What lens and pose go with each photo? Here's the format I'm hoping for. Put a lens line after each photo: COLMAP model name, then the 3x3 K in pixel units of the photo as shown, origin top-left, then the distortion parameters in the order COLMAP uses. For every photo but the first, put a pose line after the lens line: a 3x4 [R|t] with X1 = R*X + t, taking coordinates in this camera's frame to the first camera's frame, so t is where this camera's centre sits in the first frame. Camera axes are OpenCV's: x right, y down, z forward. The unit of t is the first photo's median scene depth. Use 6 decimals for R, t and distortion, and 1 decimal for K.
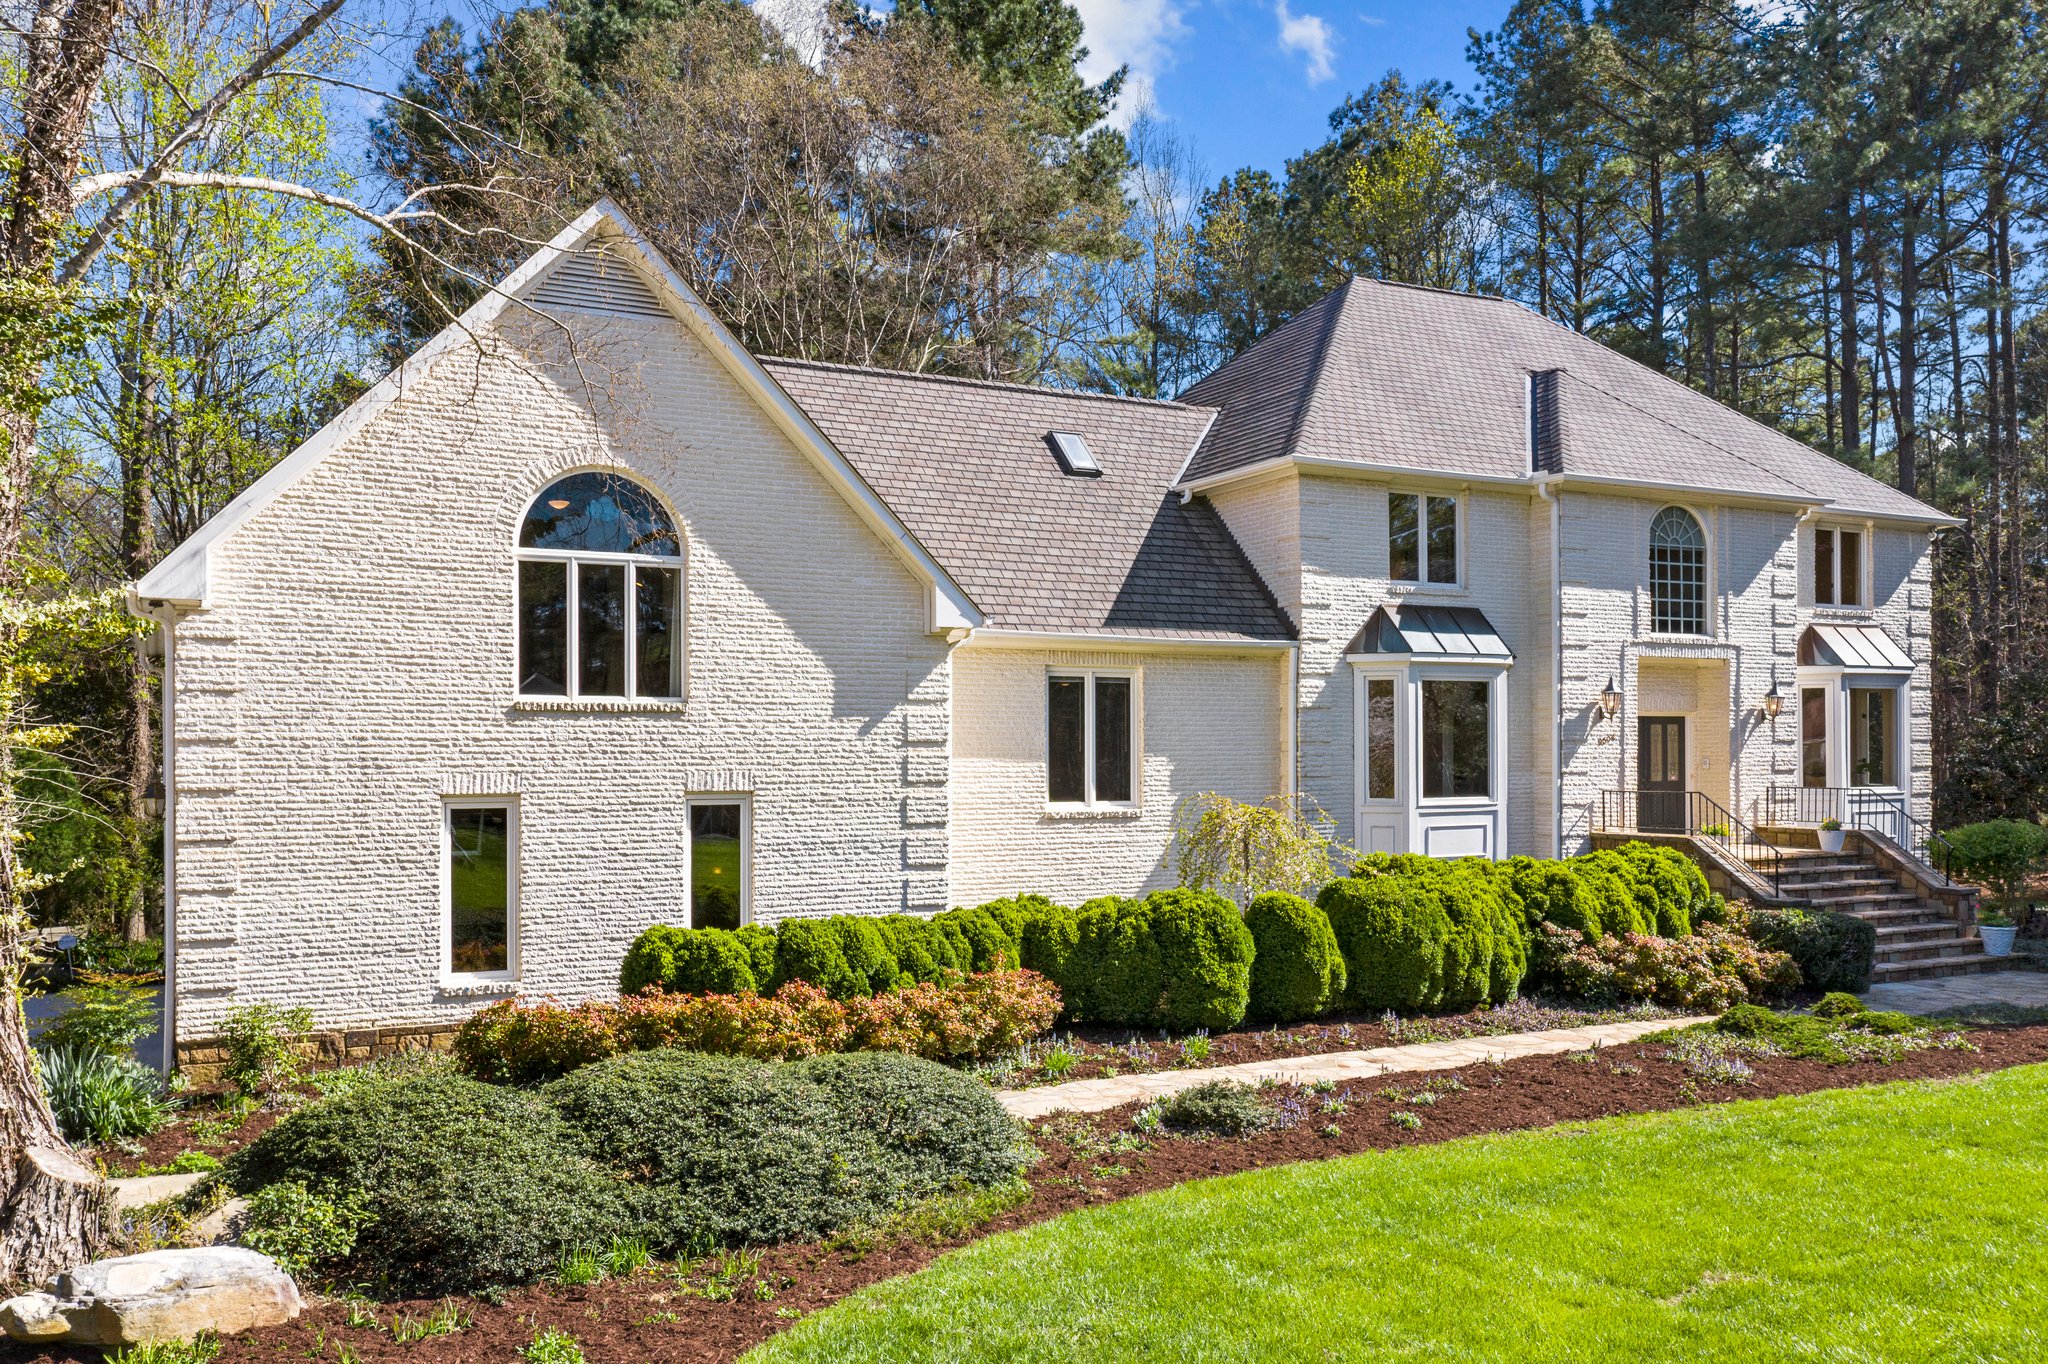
lens RADIAL K [[1657.8, 0, 1024.6], [0, 1657.8, 757.4], [0, 0, 1]] dist [-0.002468, -0.001797]
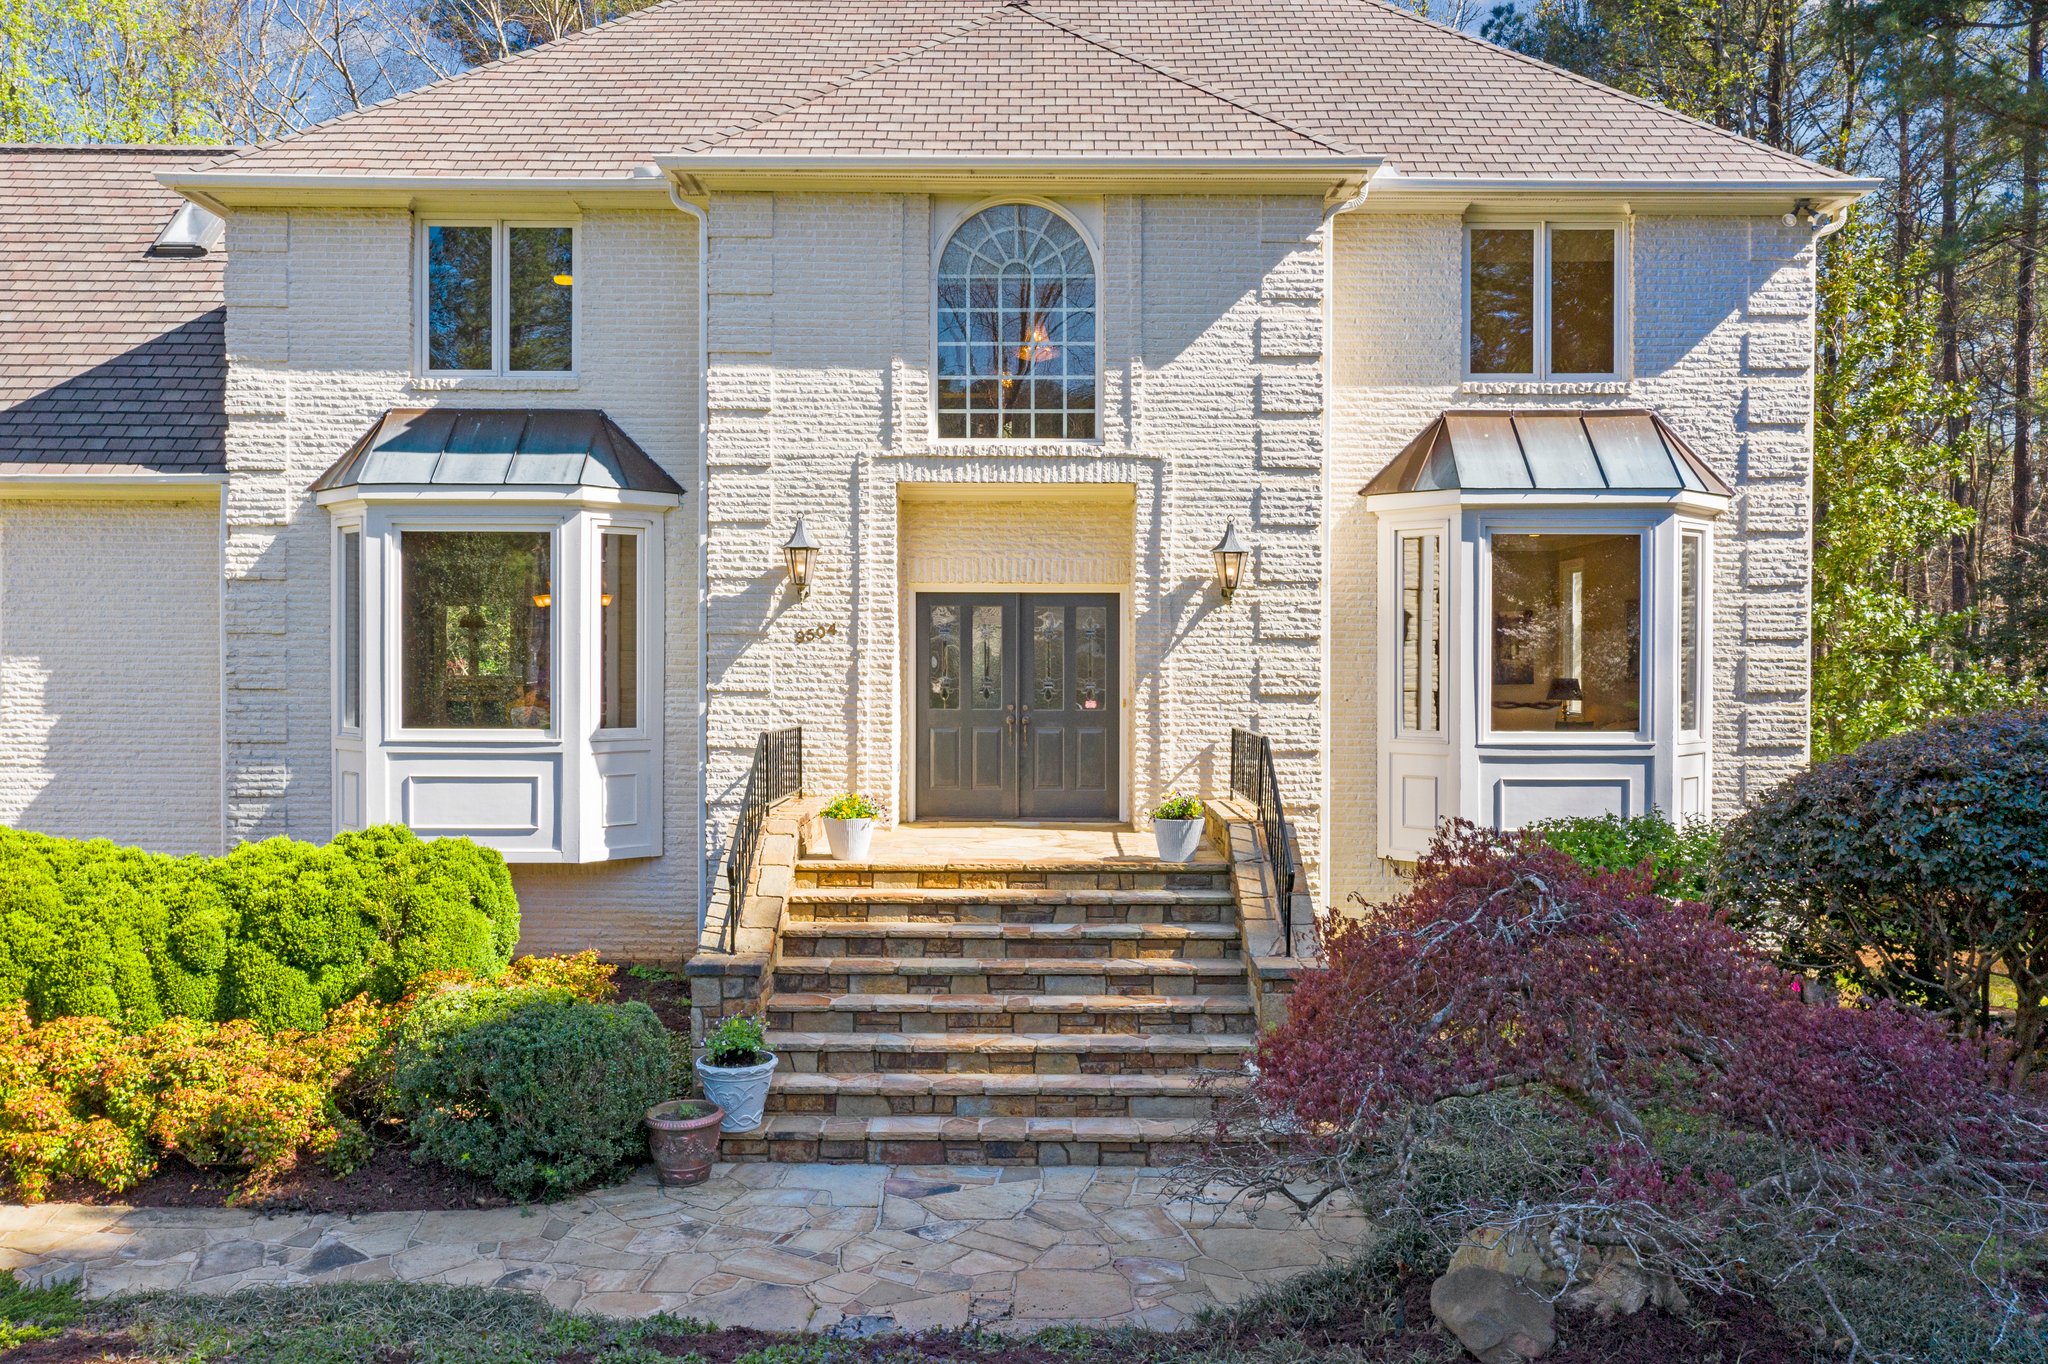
lens RADIAL K [[1657.8, 0, 1031.5], [0, 1657.8, 665.6], [0, 0, 1]] dist [-0.002468, -0.001797]
pose [[0.886590, 0.010219, -0.462443, 0.715888], [-0.010074, 0.999945, 0.002783, -0.002309], [0.462447, 0.002192, 0.886644, 0.575172]]
